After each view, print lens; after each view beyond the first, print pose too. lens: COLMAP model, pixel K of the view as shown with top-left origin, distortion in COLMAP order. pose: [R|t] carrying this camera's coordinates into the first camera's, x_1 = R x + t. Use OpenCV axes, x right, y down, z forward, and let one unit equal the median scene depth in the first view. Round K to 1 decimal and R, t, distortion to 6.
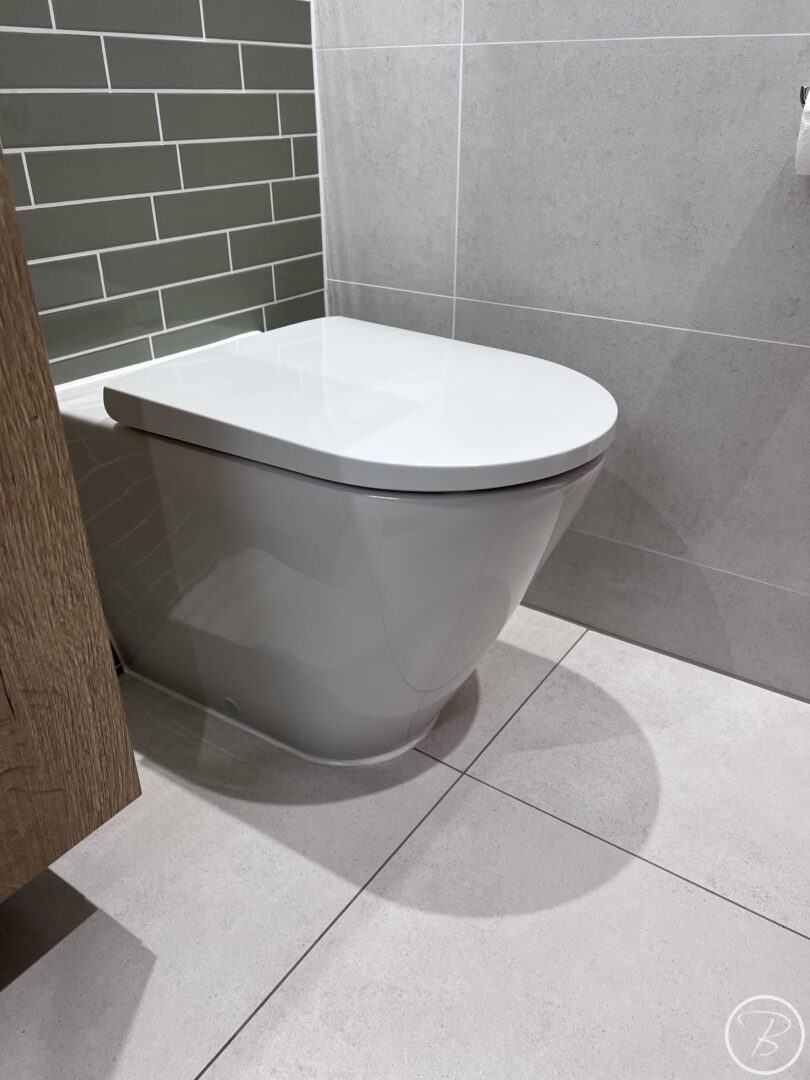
lens RADIAL K [[818.6, 0, 403.9], [0, 818.6, 538.3], [0, 0, 1]] dist [0.052109, -0.070235]
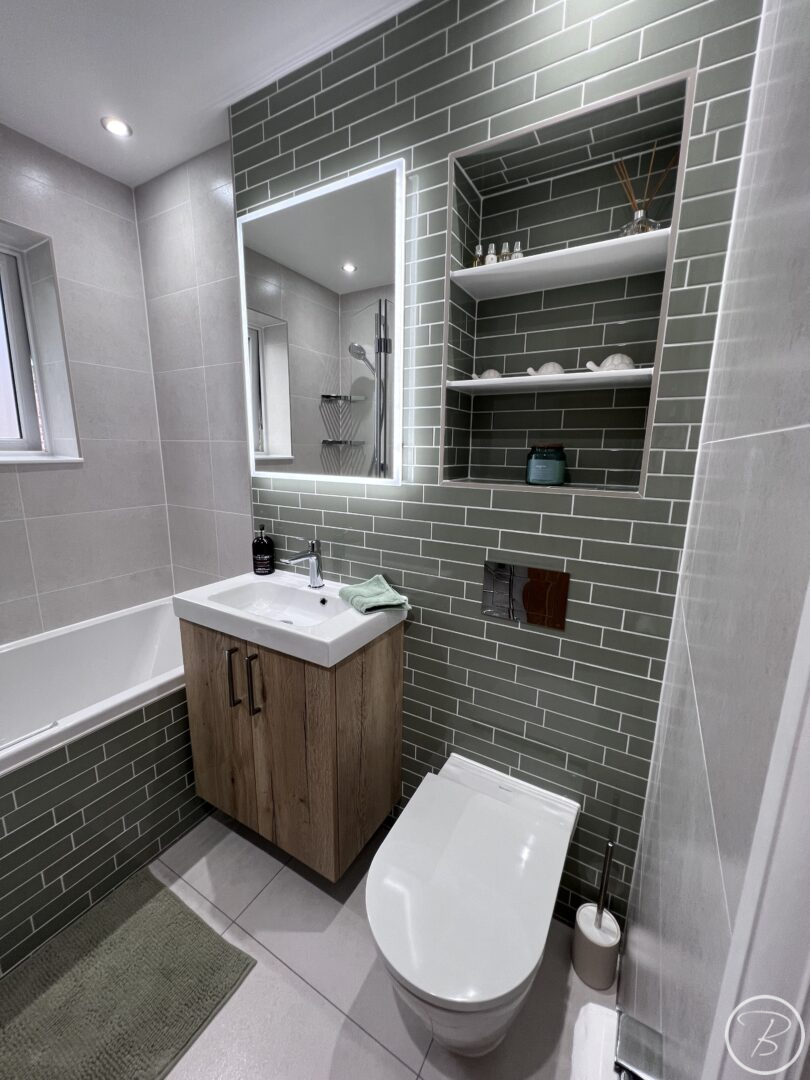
lens RADIAL K [[432.4, 0, 406.0], [0, 432.4, 537.8], [0, 0, 1]] dist [-0.002259, 0.000578]
pose [[0.077343, 0.206787, -0.975324, 0.716247], [-0.485420, 0.862286, 0.144327, -0.825187], [0.870853, 0.462279, 0.167070, 0.237577]]
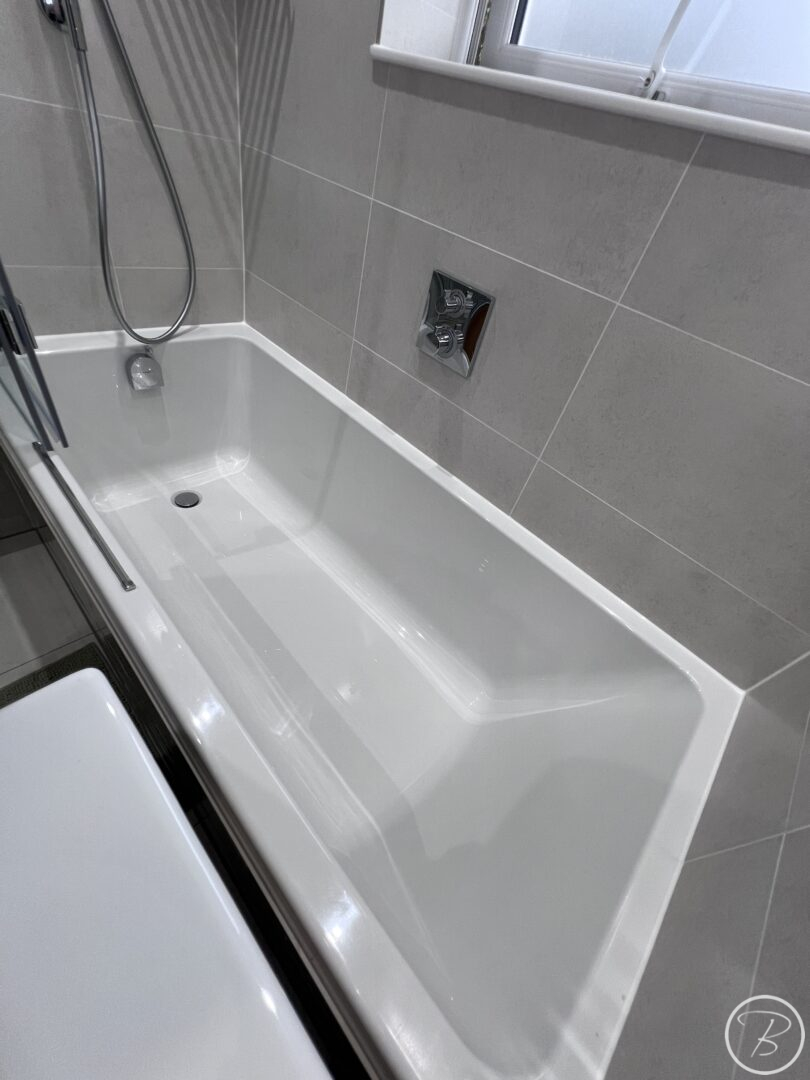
lens RADIAL K [[432.4, 0, 406.0], [0, 432.4, 537.8], [0, 0, 1]] dist [-0.002259, 0.000578]
pose [[-0.960479, -0.278119, -0.011360, -0.707770], [-0.102253, 0.314584, 0.943706, -0.467388], [-0.258889, 0.907572, -0.330591, -0.106017]]
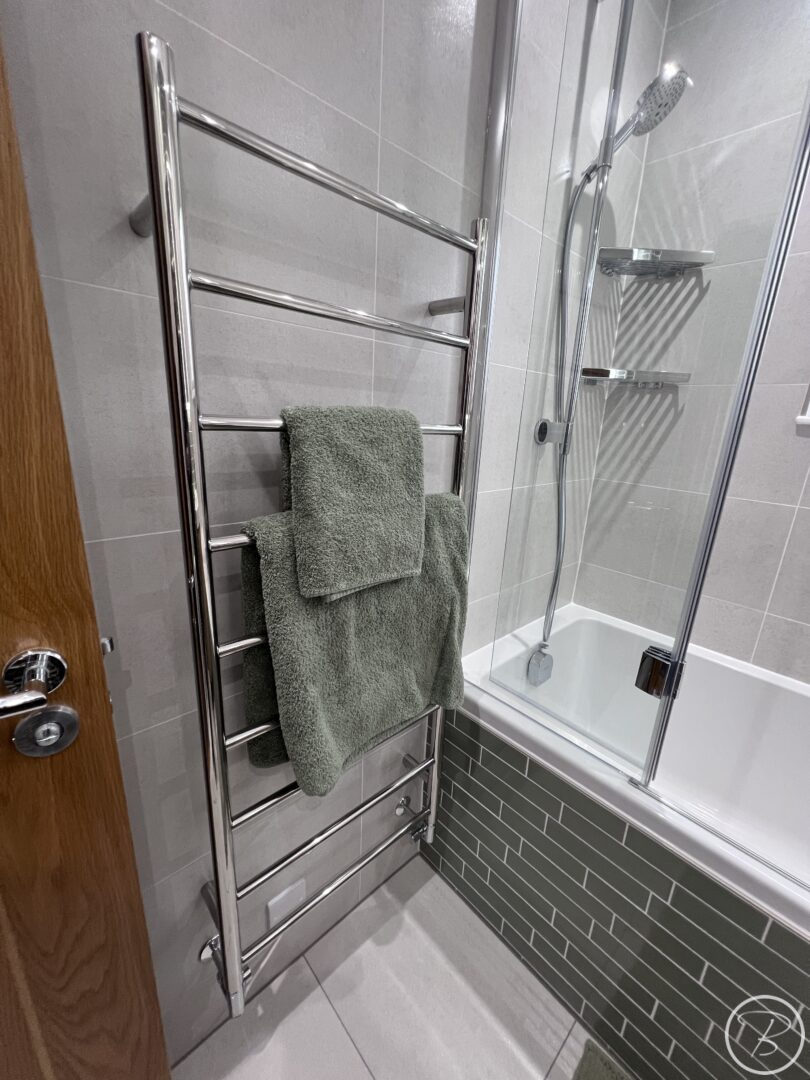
lens RADIAL K [[431.9, 0, 406.5], [0, 431.9, 538.4], [0, 0, 1]] dist [-0.002134, 0.000321]
pose [[-0.976003, -0.099677, 0.193607, 0.276768], [0.061656, 0.726213, 0.684700, -0.566631], [-0.208848, 0.680205, -0.702640, -0.020296]]
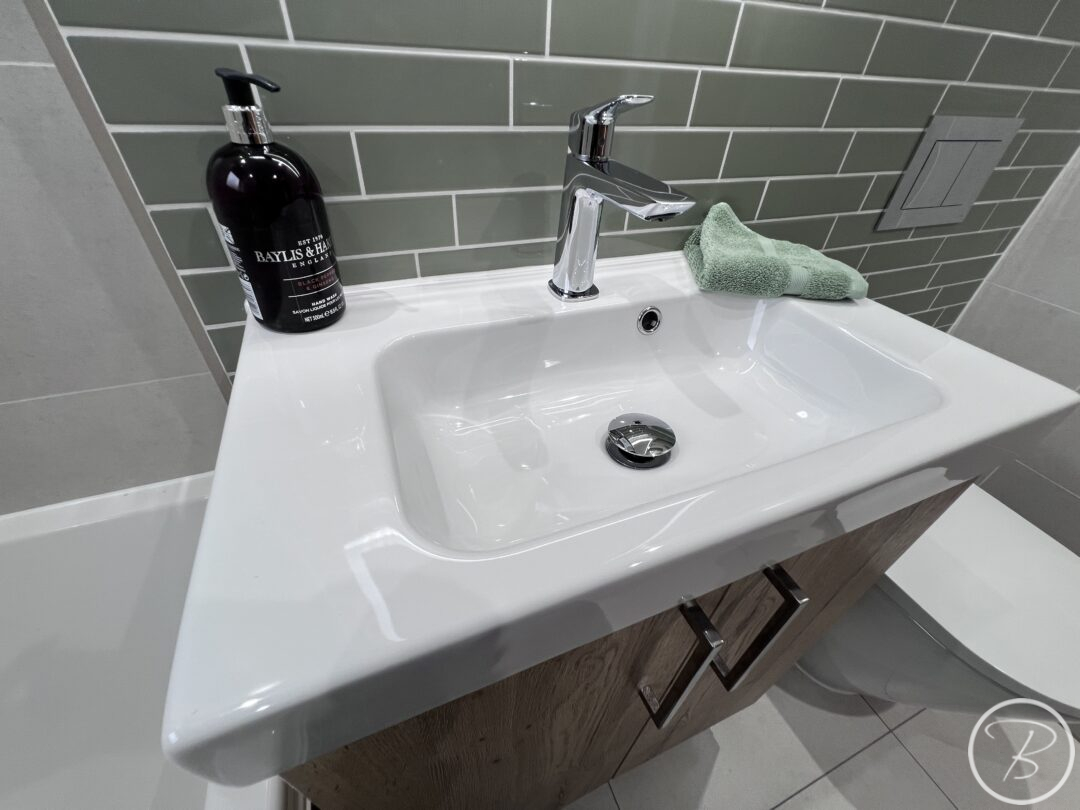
lens RADIAL K [[433.8, 0, 537.4], [0, 433.8, 405.2], [0, 0, 1]] dist [-0.002557, 0.001033]
pose [[0.835032, 0.373080, -0.404393, -0.425063], [-0.301556, 0.925097, 0.230782, -0.334455], [0.460202, -0.070763, 0.884989, -0.133242]]
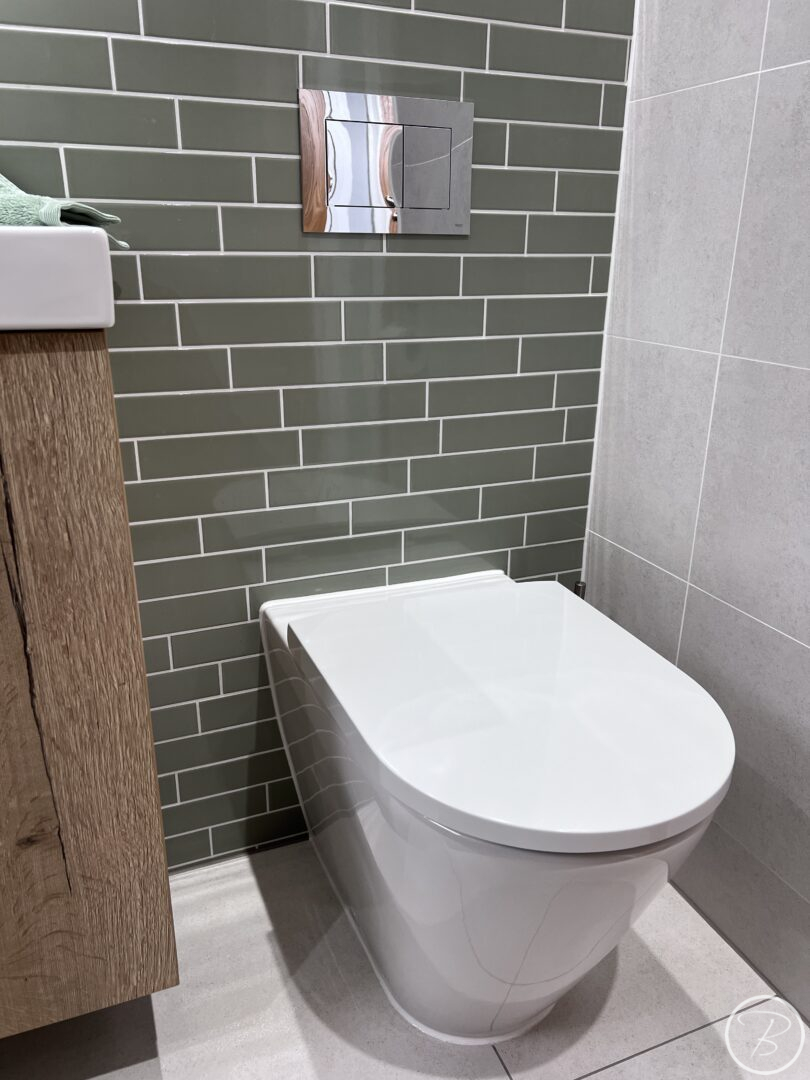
lens RADIAL K [[814.0, 0, 406.2], [0, 814.0, 537.9], [0, 0, 1]] dist [0.049597, -0.052907]
pose [[0.837857, 0.193770, -0.510341, 0.290792], [-0.268062, 0.960445, -0.075424, -0.202783], [0.475539, 0.199998, 0.856658, 0.017909]]
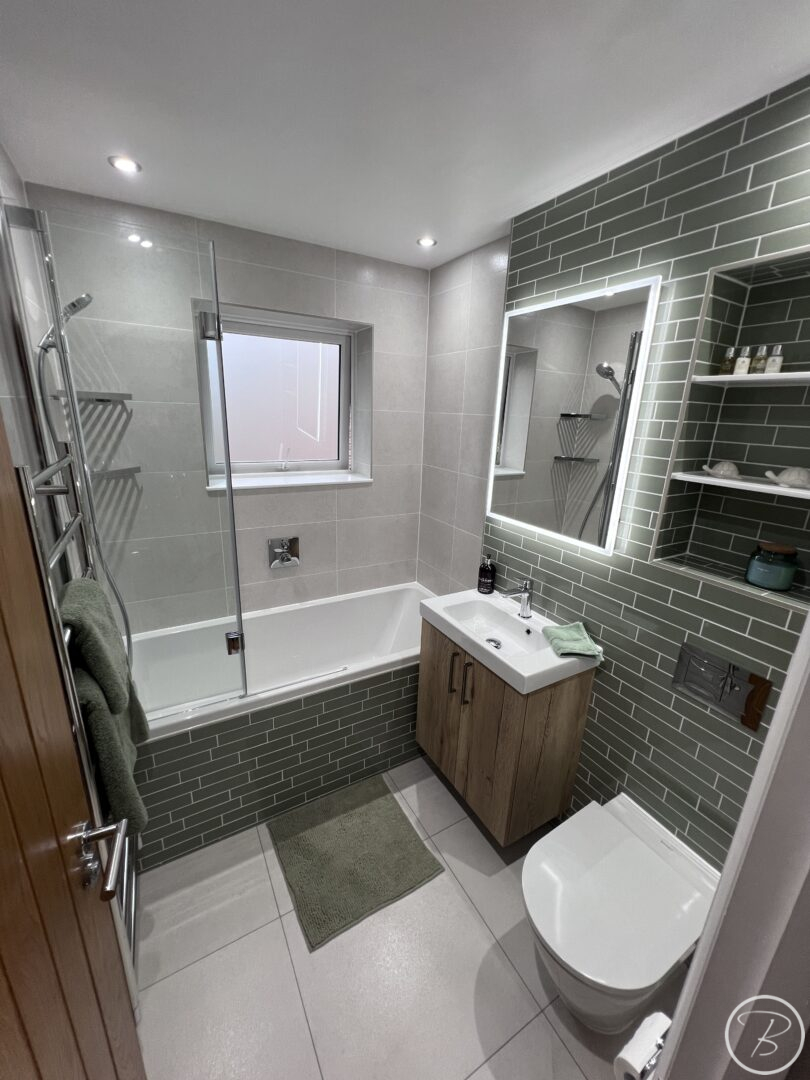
lens RADIAL K [[433.8, 0, 405.8], [0, 433.8, 537.9], [0, 0, 1]] dist [-0.002557, 0.001033]
pose [[-0.426919, 0.242887, -0.871060, 0.968631], [-0.460052, 0.770945, 0.440449, -1.115573], [0.778519, 0.588769, -0.217391, 0.118430]]
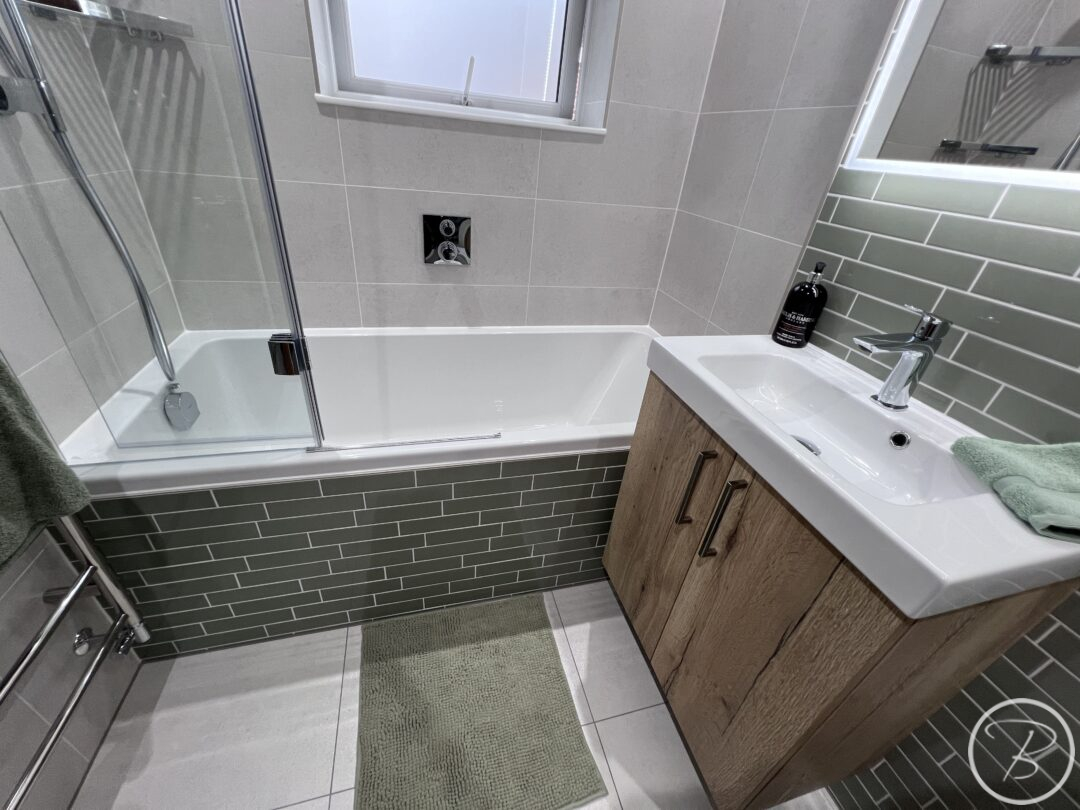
lens RADIAL K [[432.2, 0, 537.8], [0, 432.2, 404.6], [0, 0, 1]] dist [-0.002074, -0.000218]
pose [[-0.643991, 0.346669, -0.681980, 0.266643], [-0.439389, 0.562143, 0.700666, -0.604056], [0.626269, 0.750877, -0.209692, 0.072333]]
